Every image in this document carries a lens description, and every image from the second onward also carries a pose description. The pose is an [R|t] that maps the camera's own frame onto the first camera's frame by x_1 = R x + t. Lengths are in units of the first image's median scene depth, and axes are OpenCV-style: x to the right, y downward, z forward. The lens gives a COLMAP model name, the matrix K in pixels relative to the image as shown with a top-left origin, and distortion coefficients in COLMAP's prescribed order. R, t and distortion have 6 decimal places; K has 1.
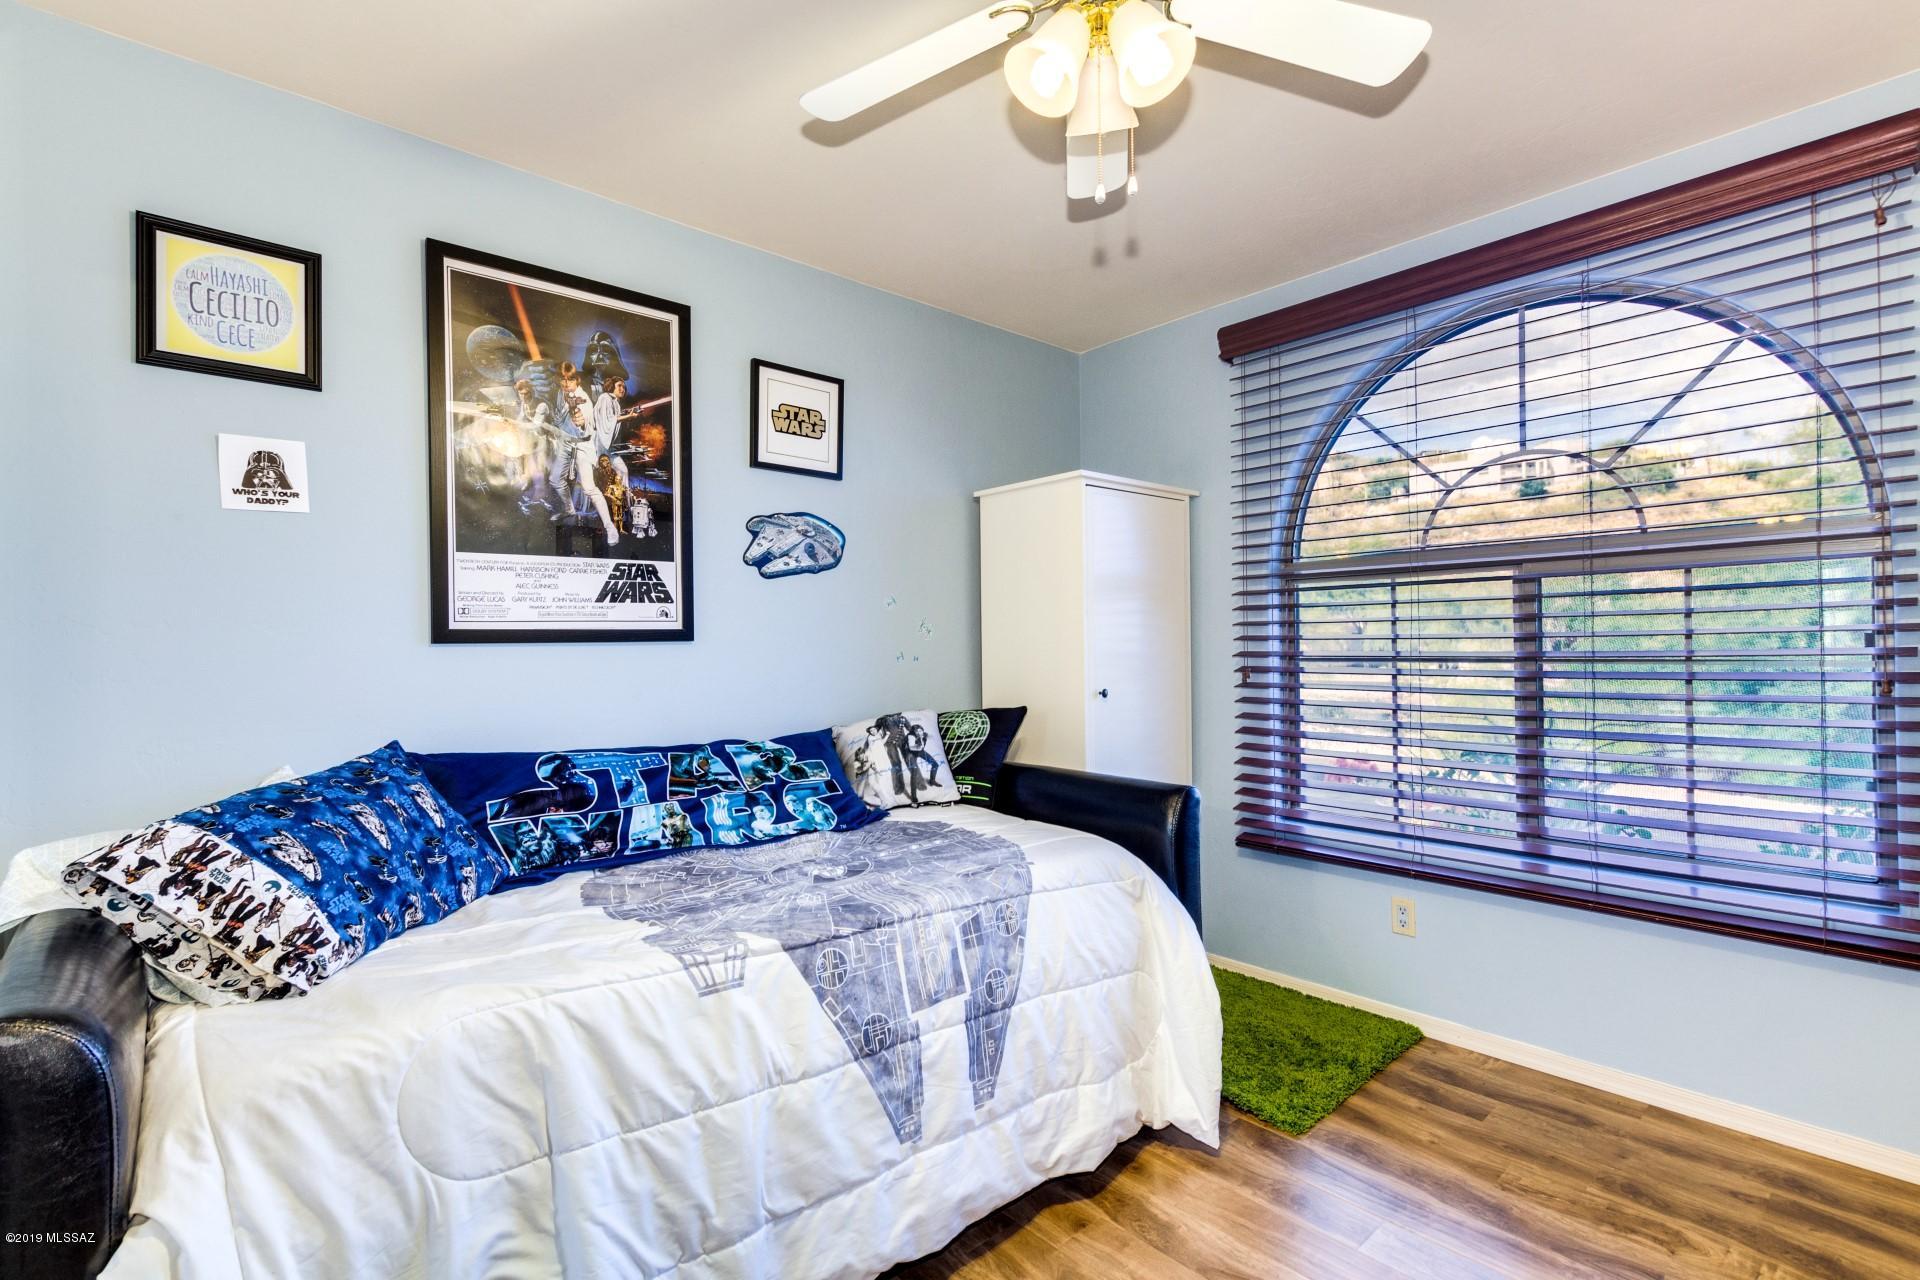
lens RADIAL K [[886.4, 0, 954.9], [0, 886.4, 644.9], [0, 0, 1]] dist [0.002898, -0.000080]
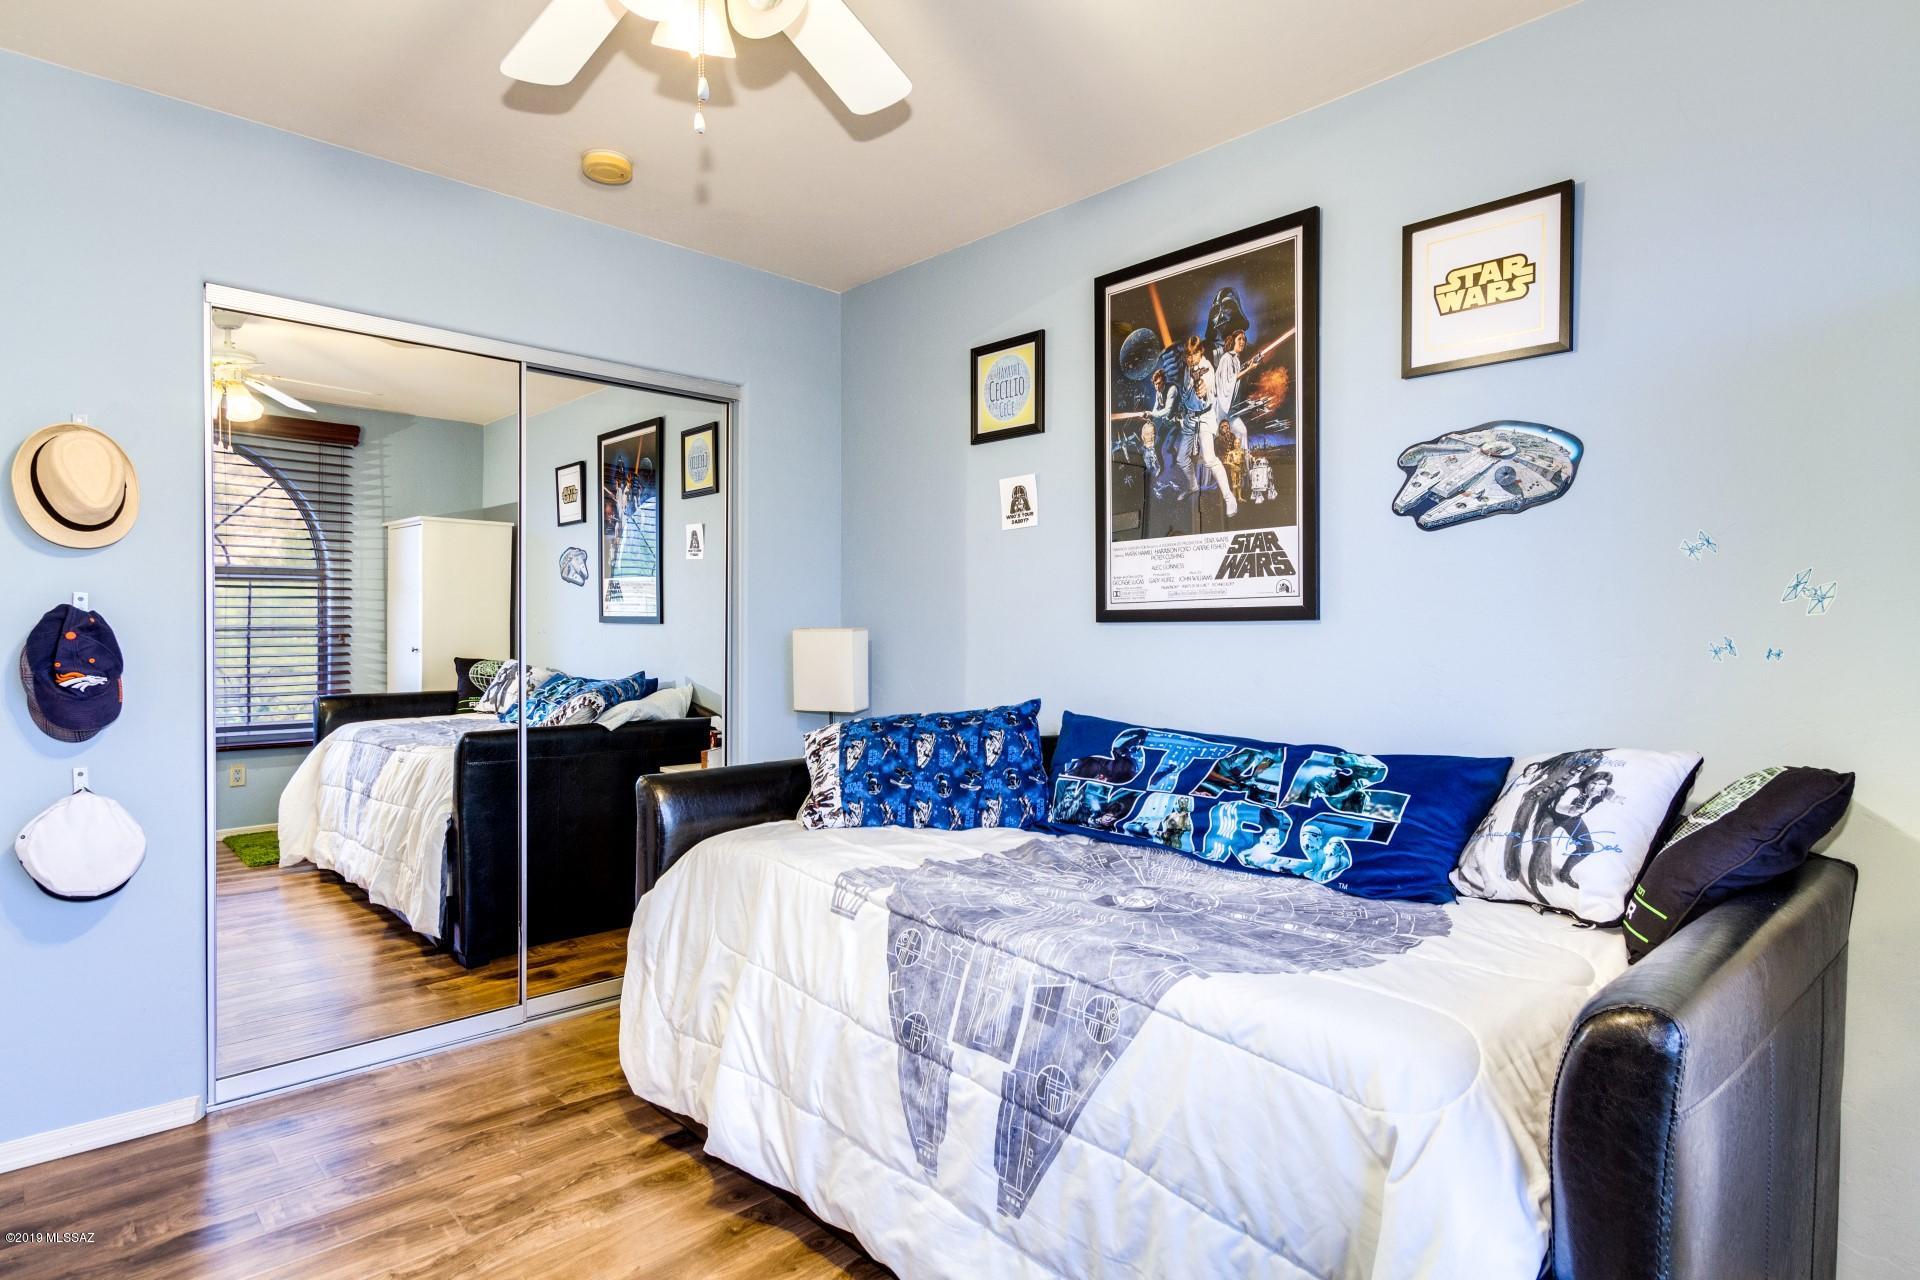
lens RADIAL K [[1031.2, 0, 955.7], [0, 1031.2, 646.3], [0, 0, 1]] dist [0.000440, 0.000009]
pose [[0.016733, 0.024434, -0.999561, 0.706982], [-0.001618, 0.999701, 0.024410, -0.002848], [0.999859, 0.001209, 0.016768, 0.716545]]
